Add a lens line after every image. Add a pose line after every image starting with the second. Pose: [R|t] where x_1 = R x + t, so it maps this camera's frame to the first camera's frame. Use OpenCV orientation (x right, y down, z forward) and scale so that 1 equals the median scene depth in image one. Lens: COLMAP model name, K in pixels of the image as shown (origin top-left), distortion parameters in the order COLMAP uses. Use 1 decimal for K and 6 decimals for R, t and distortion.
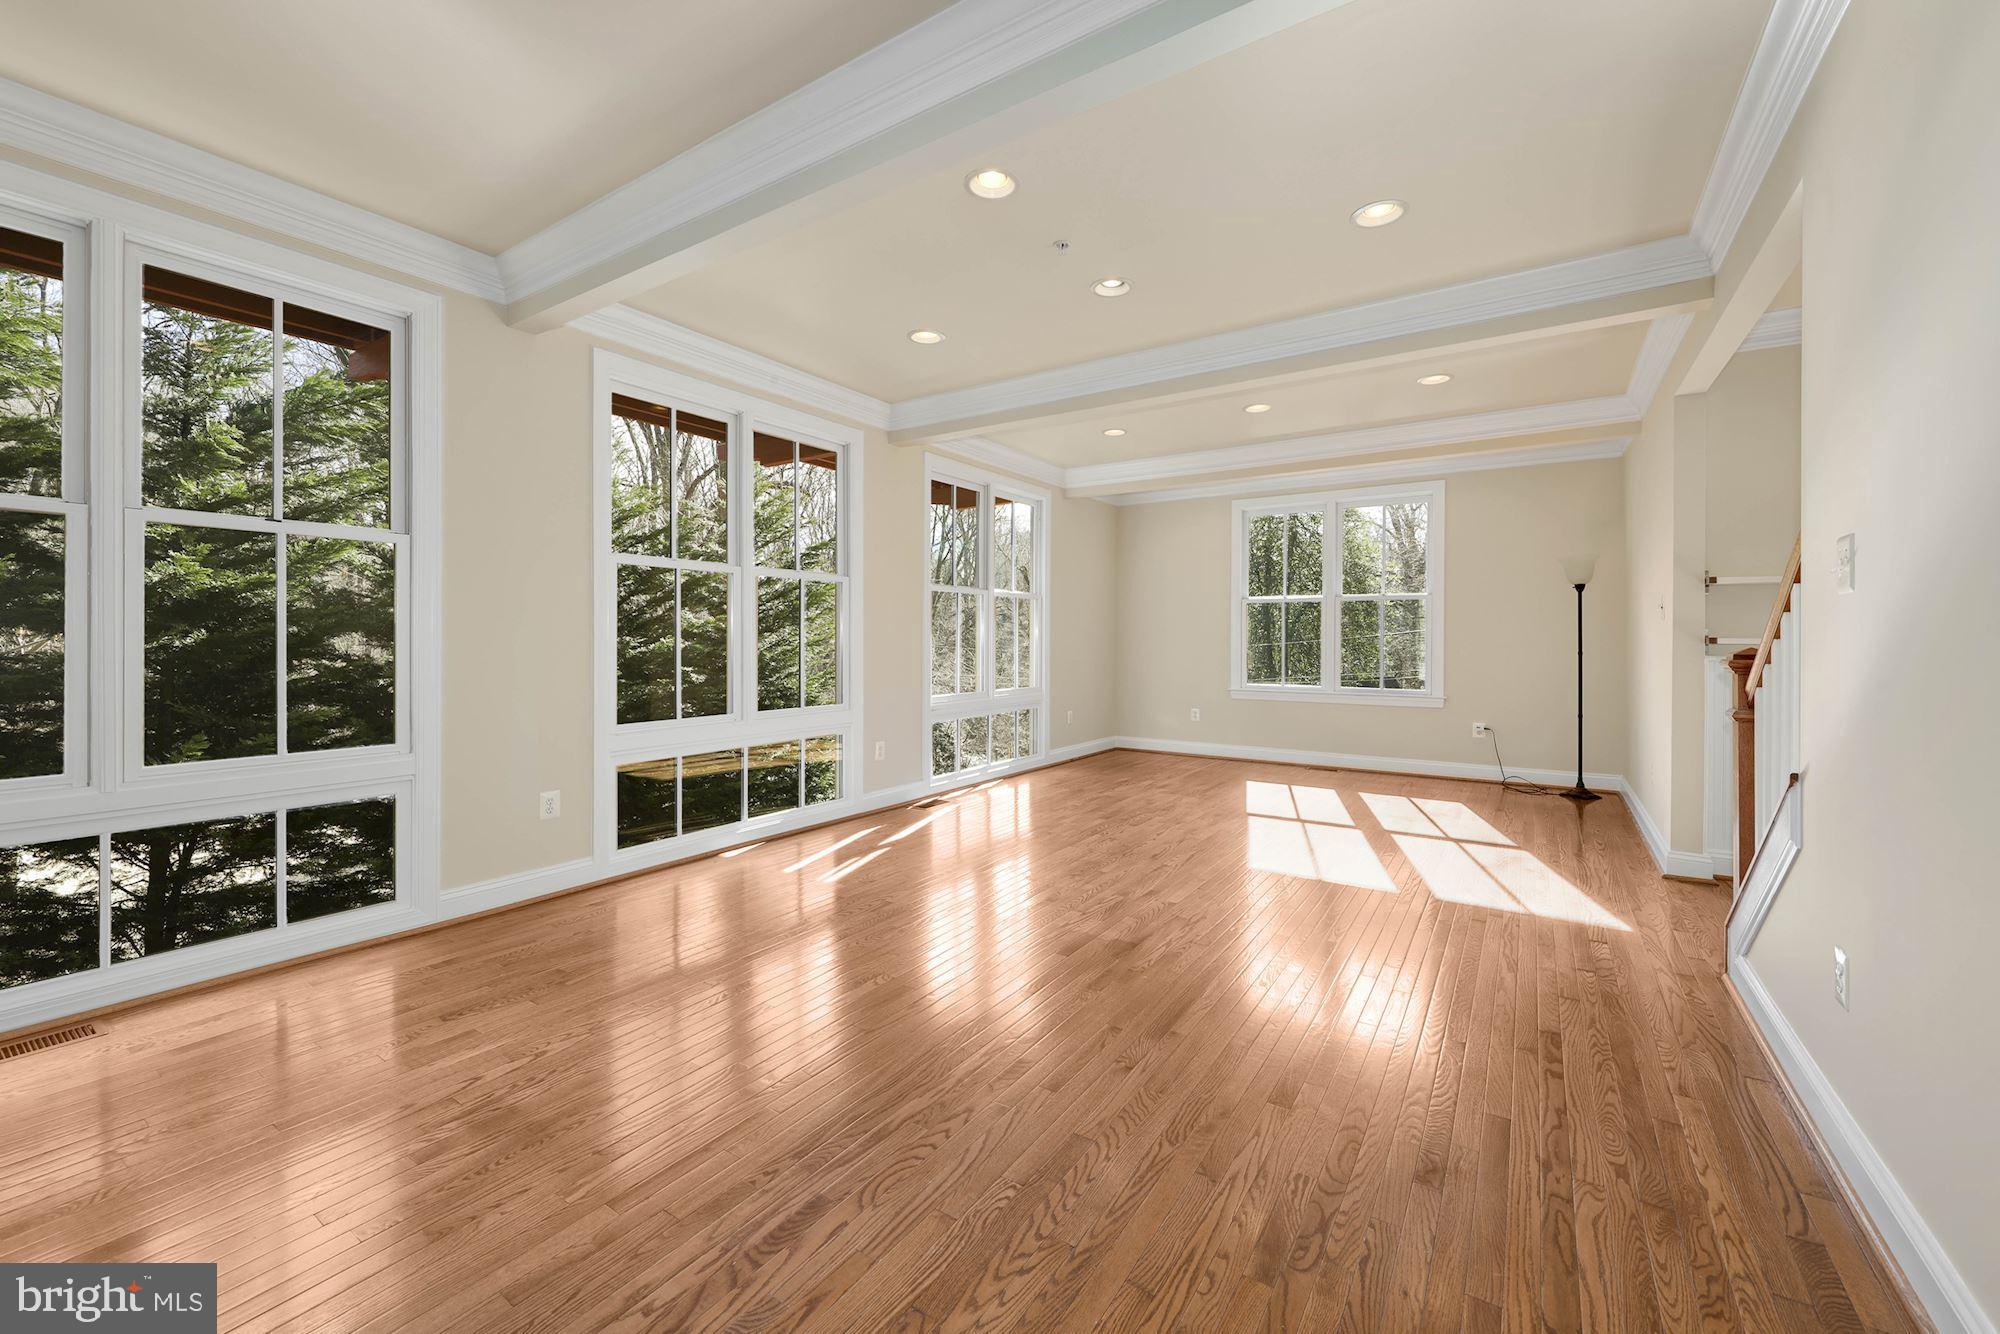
lens RADIAL K [[805.1, 0, 960.9], [0, 805.1, 632.4], [0, 0, 1]] dist [0.002722, 0.000109]
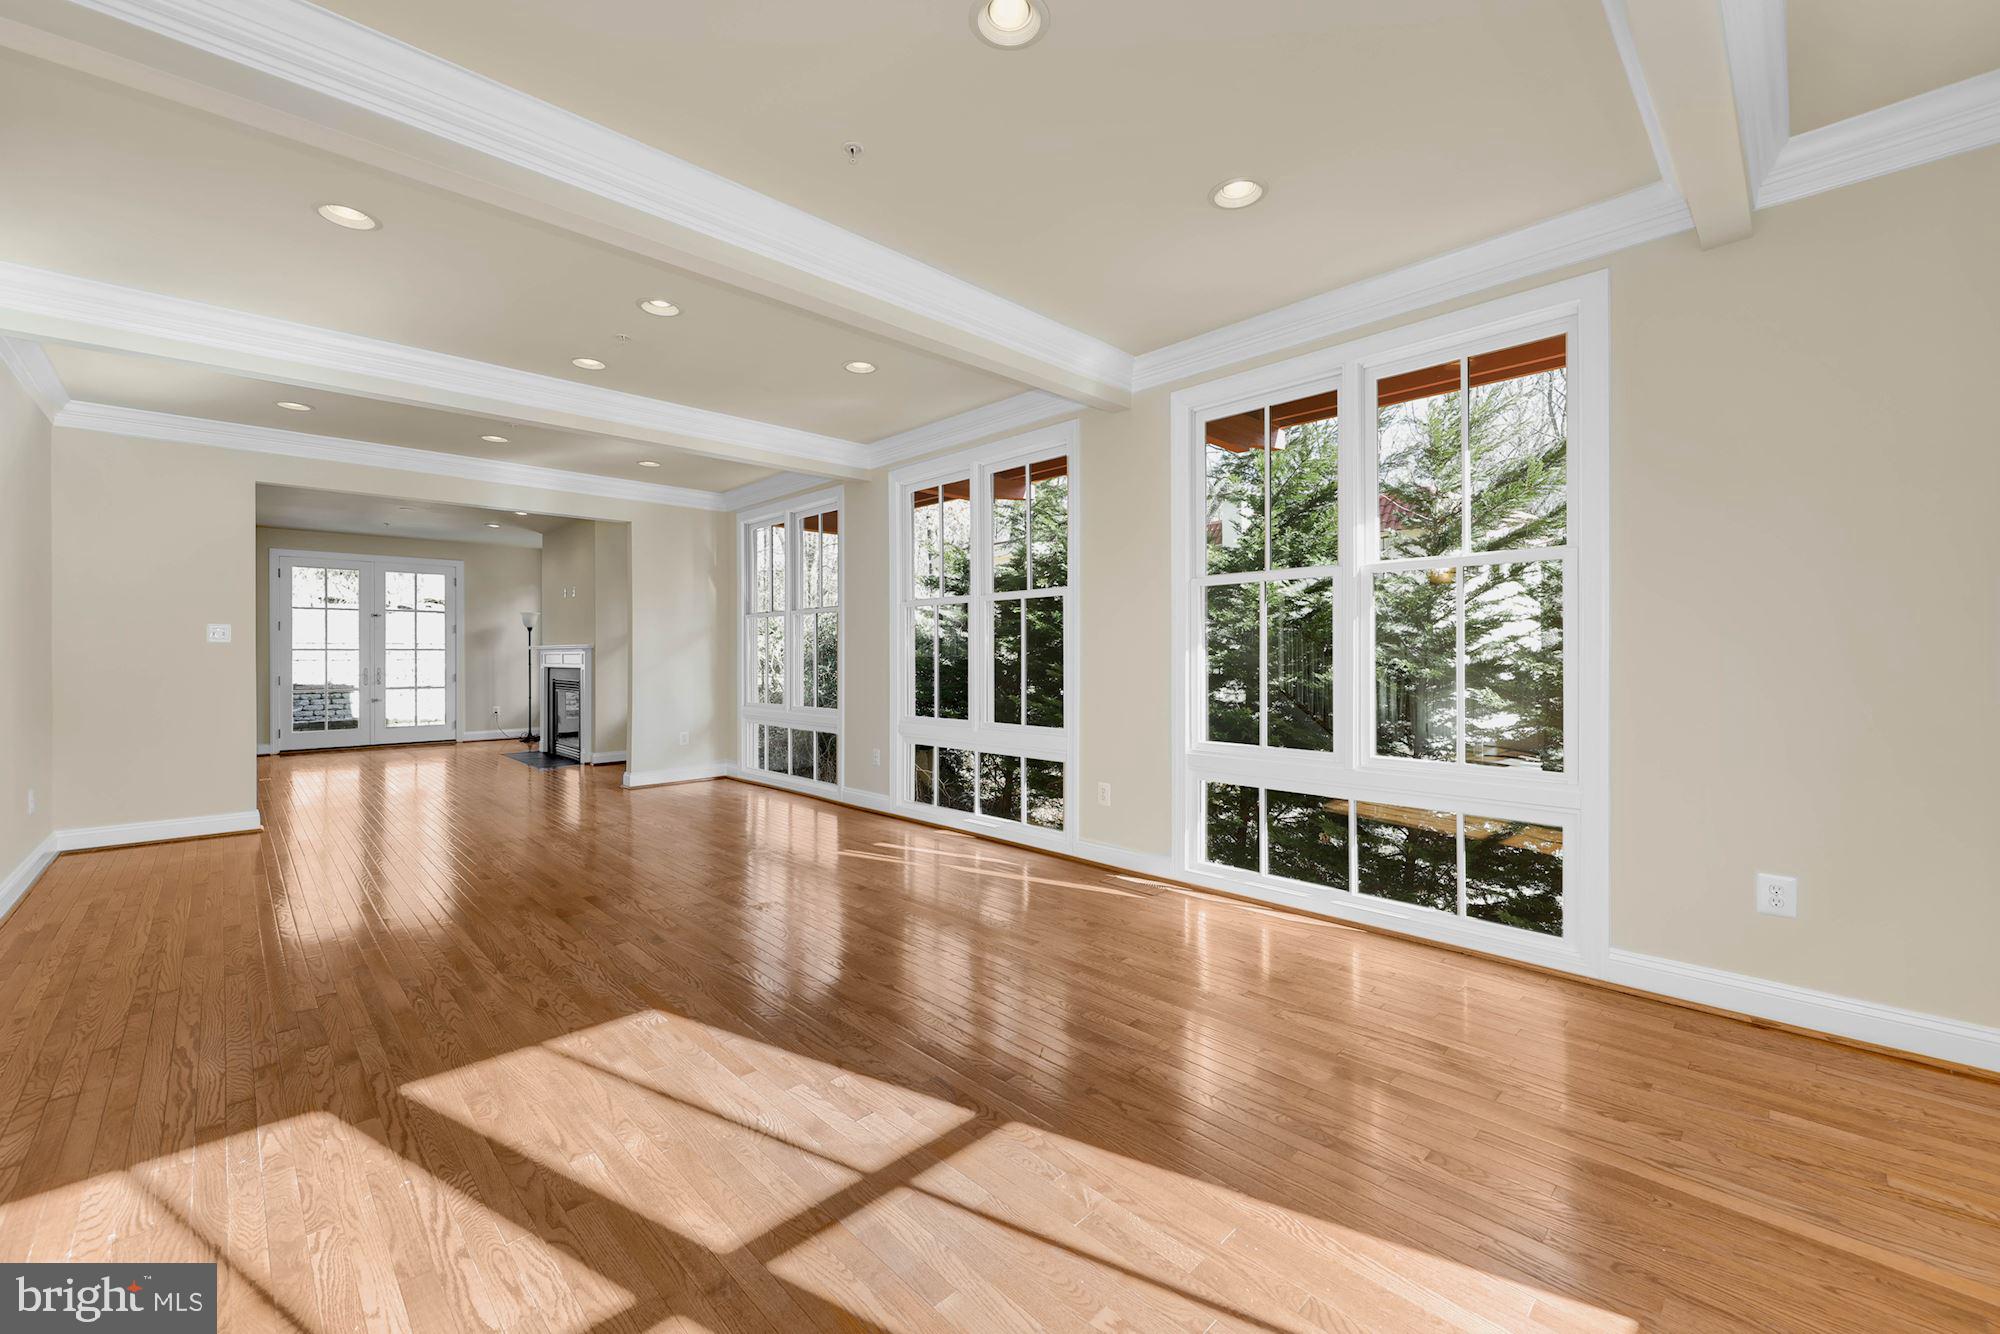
lens RADIAL K [[798.1, 0, 1006.6], [0, 798.1, 654.5], [0, 0, 1]] dist [0.016642, -0.000091]
pose [[-0.183854, 0.000725, -0.982953, 0.626508], [0.007749, 0.999970, -0.000712, 0.002000], [0.982923, -0.007748, -0.183854, 0.924019]]
